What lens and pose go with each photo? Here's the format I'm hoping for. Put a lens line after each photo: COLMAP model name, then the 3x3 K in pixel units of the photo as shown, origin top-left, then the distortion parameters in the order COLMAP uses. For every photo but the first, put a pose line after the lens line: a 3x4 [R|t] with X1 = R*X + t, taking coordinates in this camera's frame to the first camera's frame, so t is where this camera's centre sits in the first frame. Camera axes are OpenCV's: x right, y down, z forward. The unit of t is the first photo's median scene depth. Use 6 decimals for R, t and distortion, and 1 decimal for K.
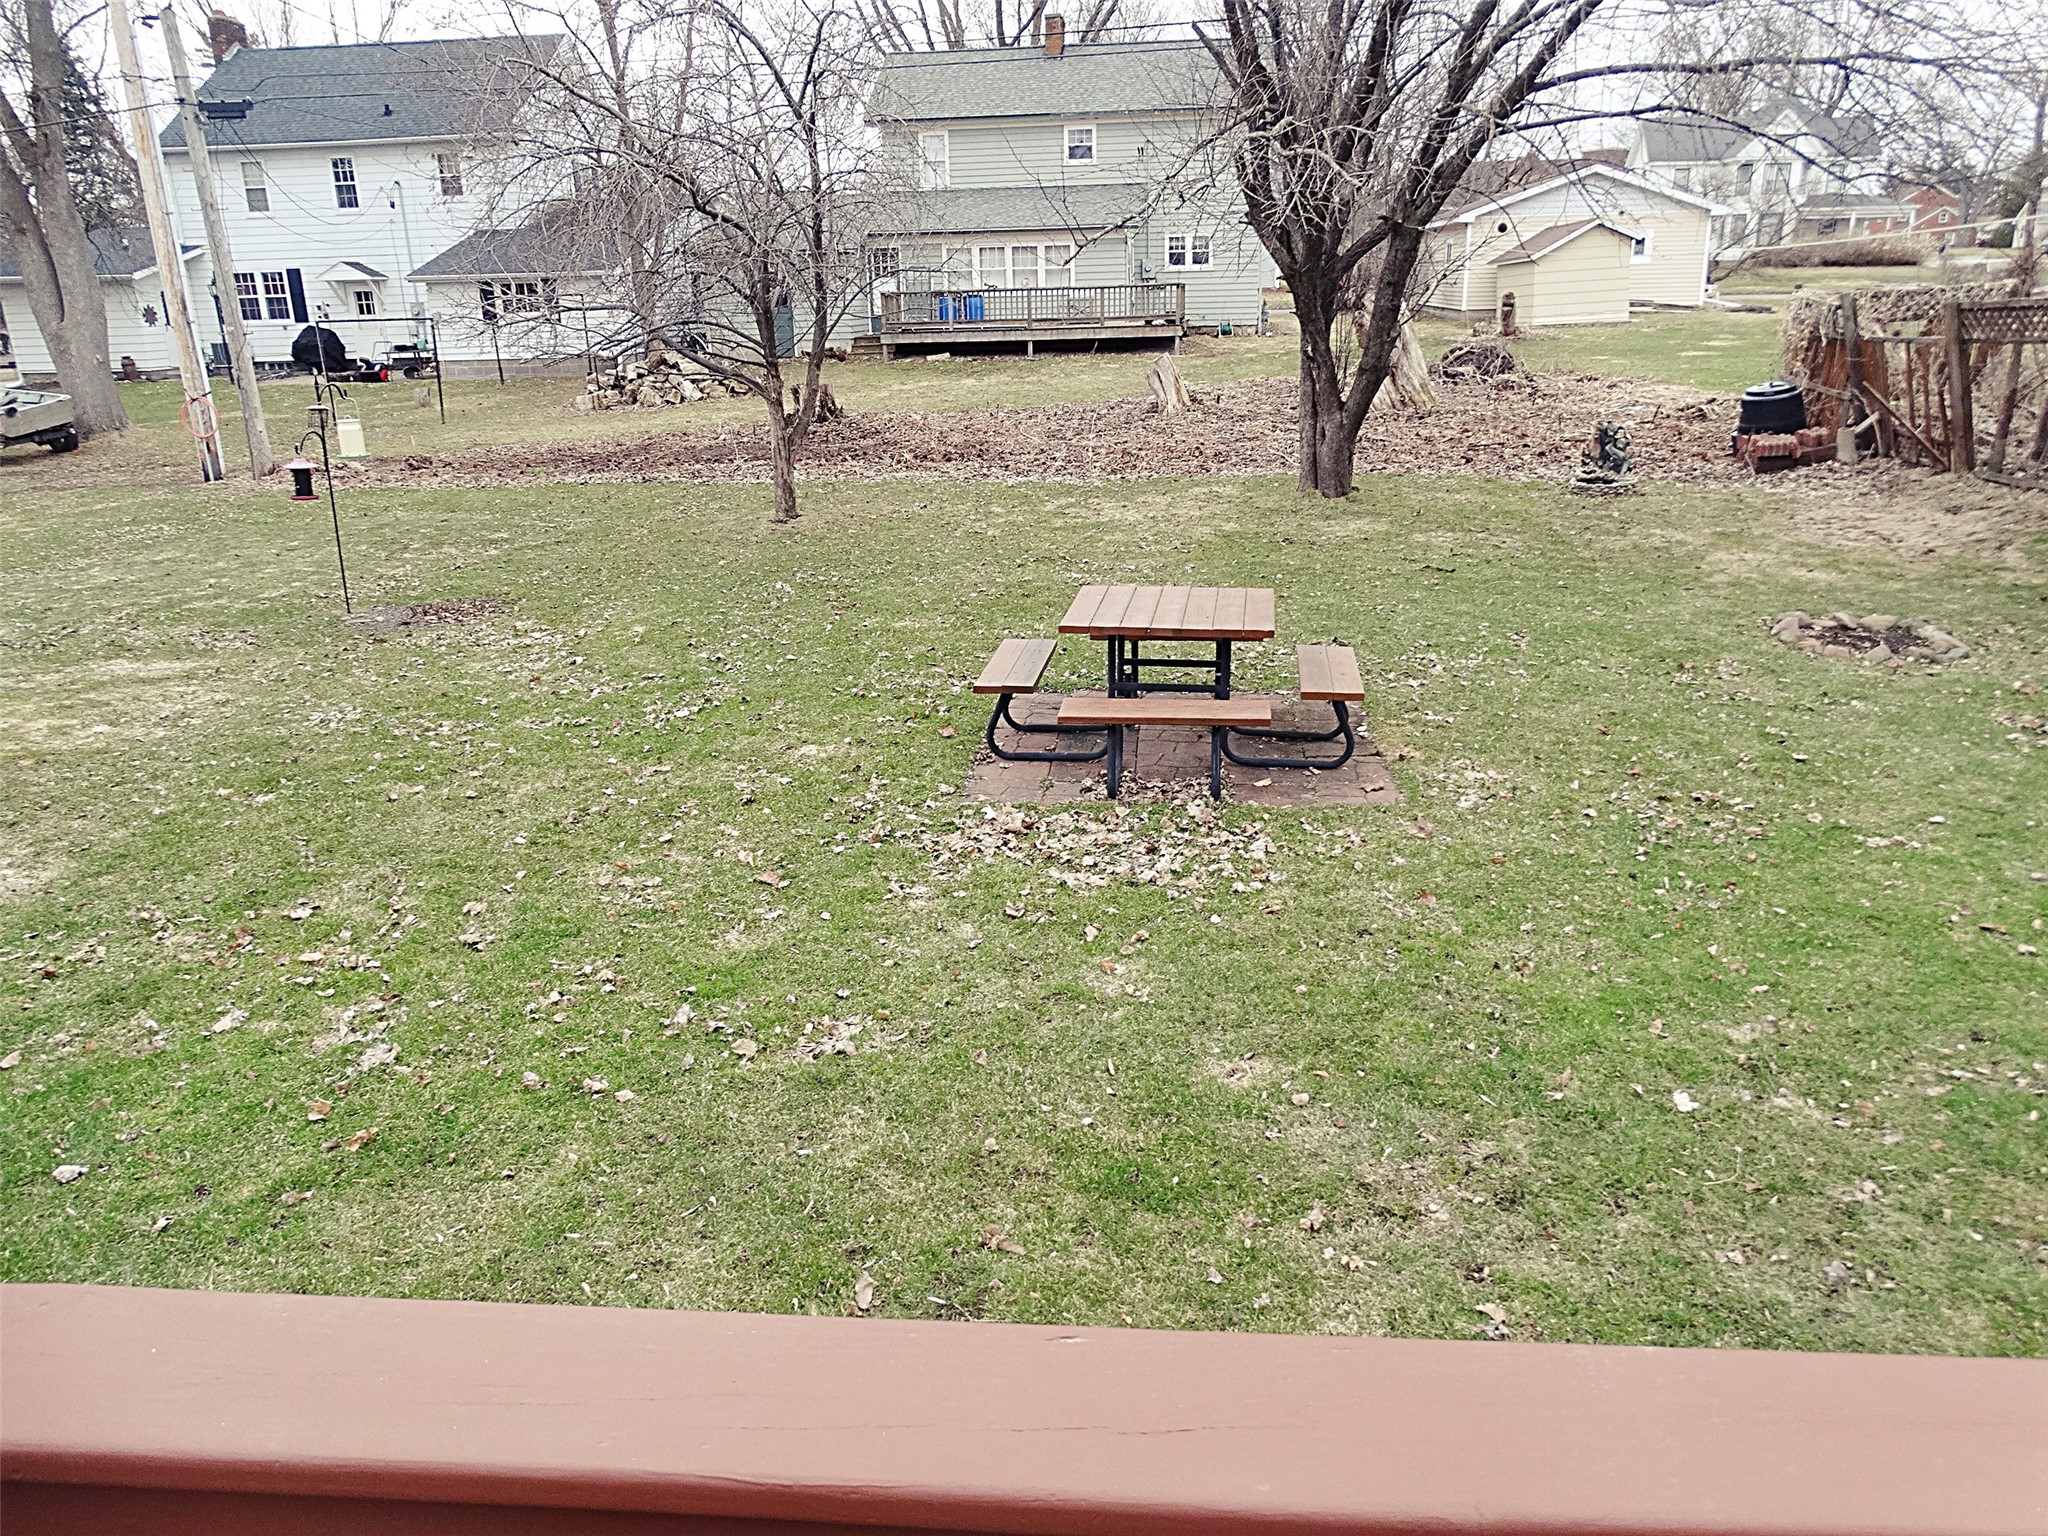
lens RADIAL K [[1435.0, 0, 1024.0], [0, 1435.0, 768.0], [0, 0, 1]] dist [-0.002484, 0.001254]
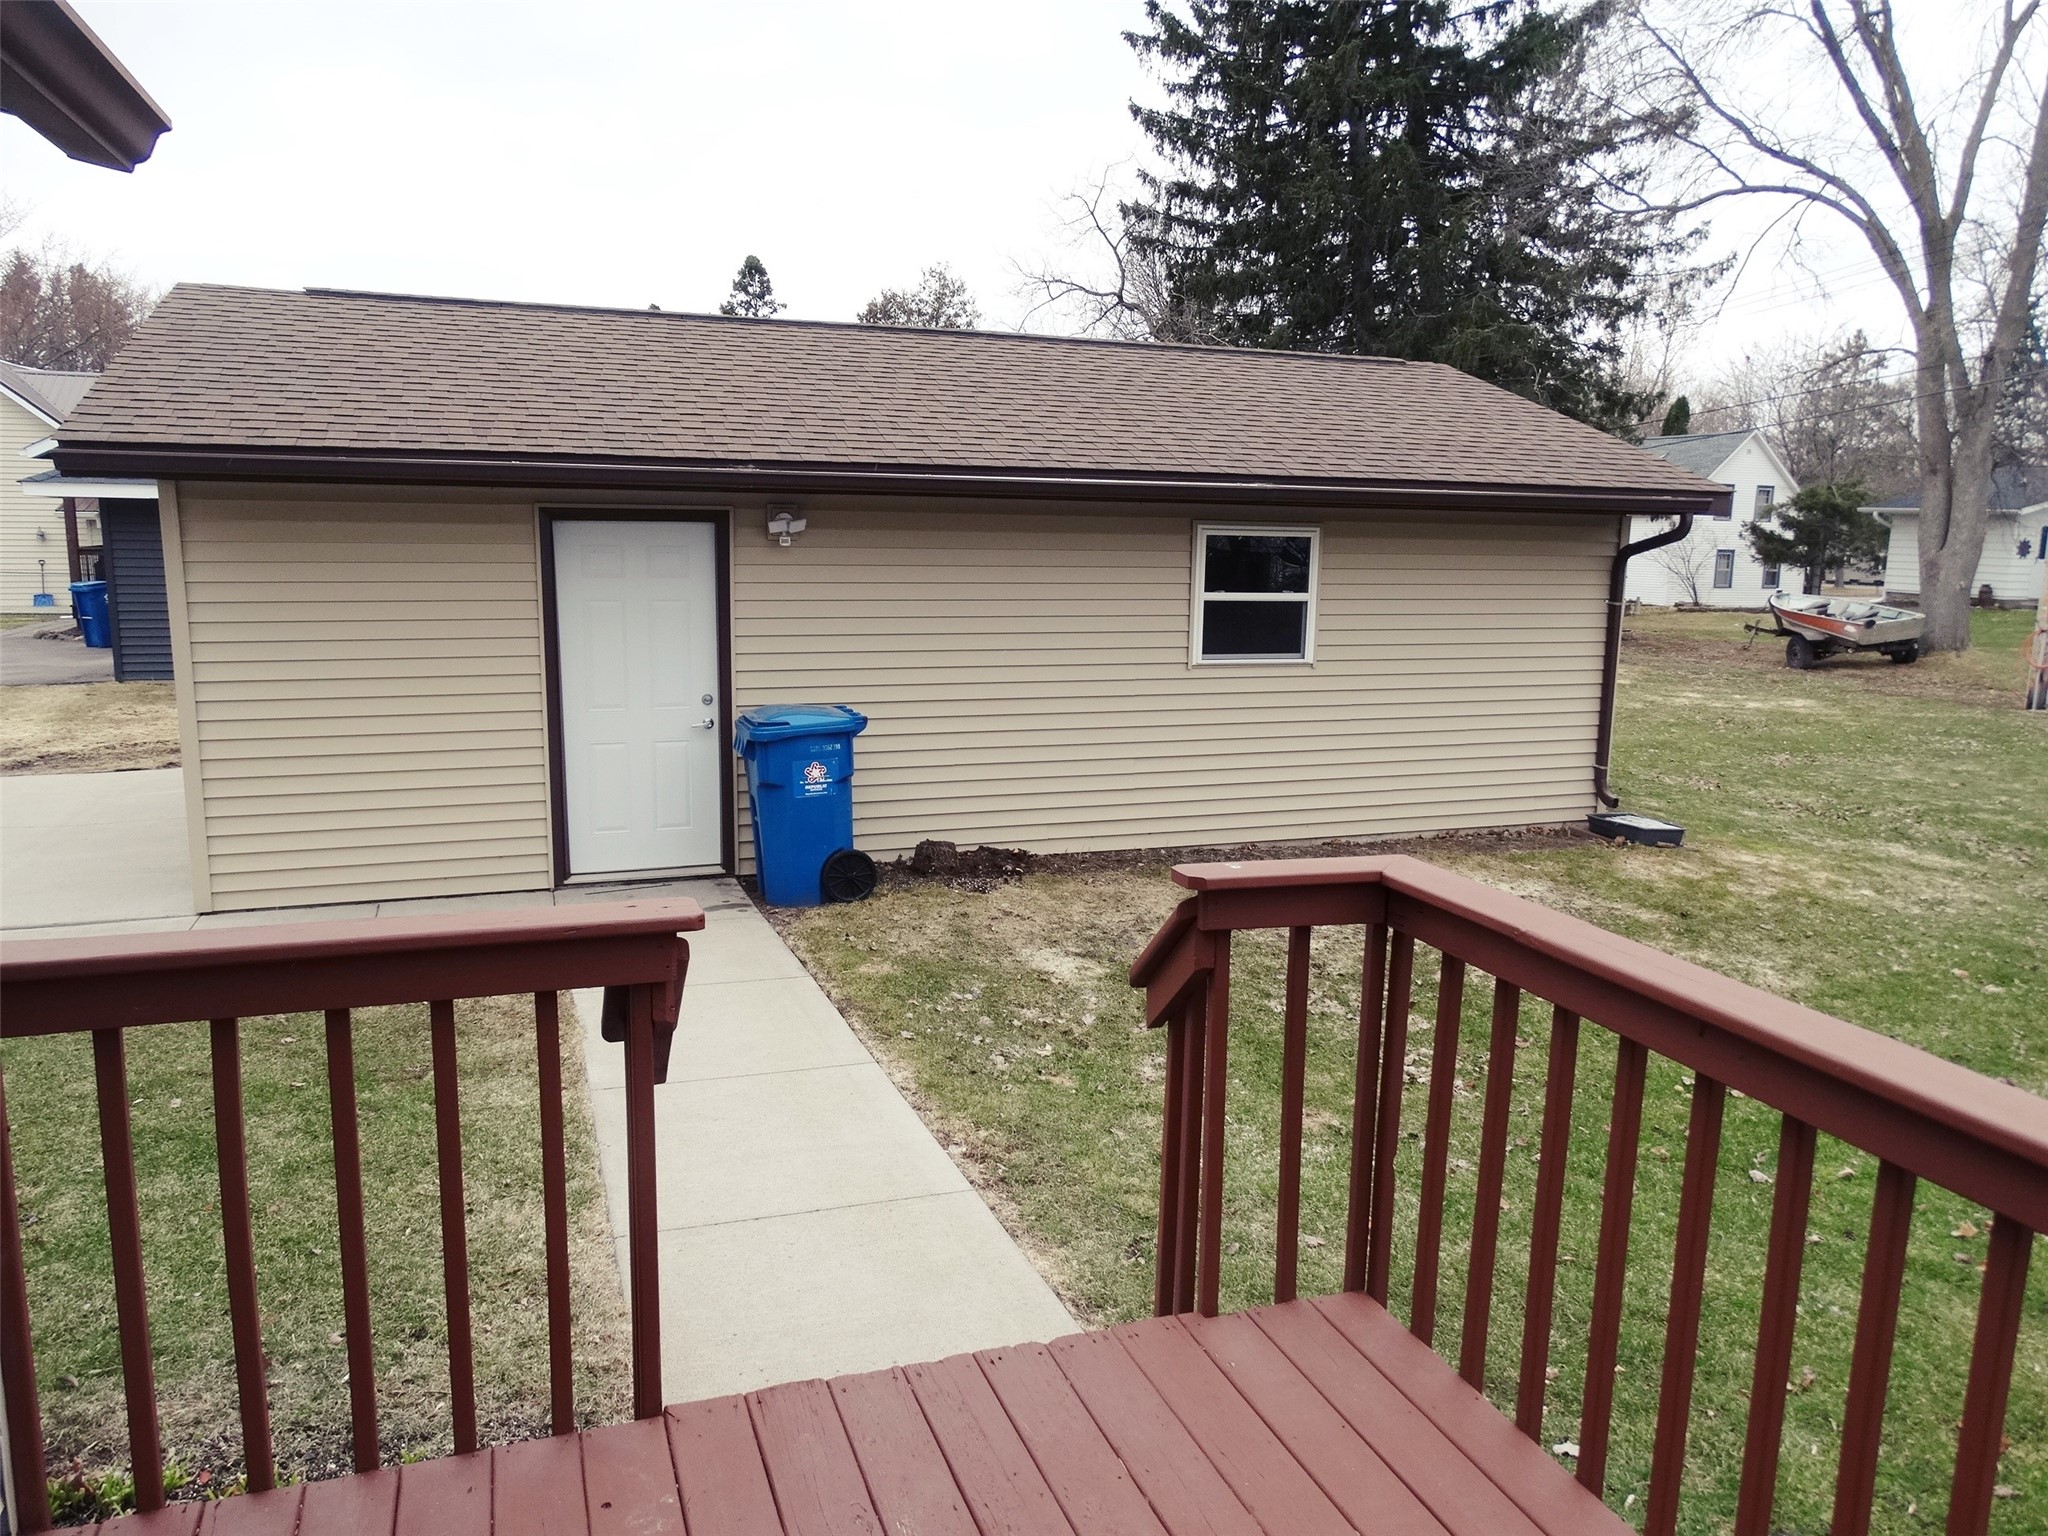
lens RADIAL K [[1435.0, 0, 1024.0], [0, 1435.0, 768.0], [0, 0, 1]] dist [-0.002484, 0.001254]
pose [[0.427897, 0.193179, -0.882942, 0.052262], [-0.321482, 0.945537, 0.051076, 0.027856], [0.844721, 0.261995, 0.466696, -0.108766]]
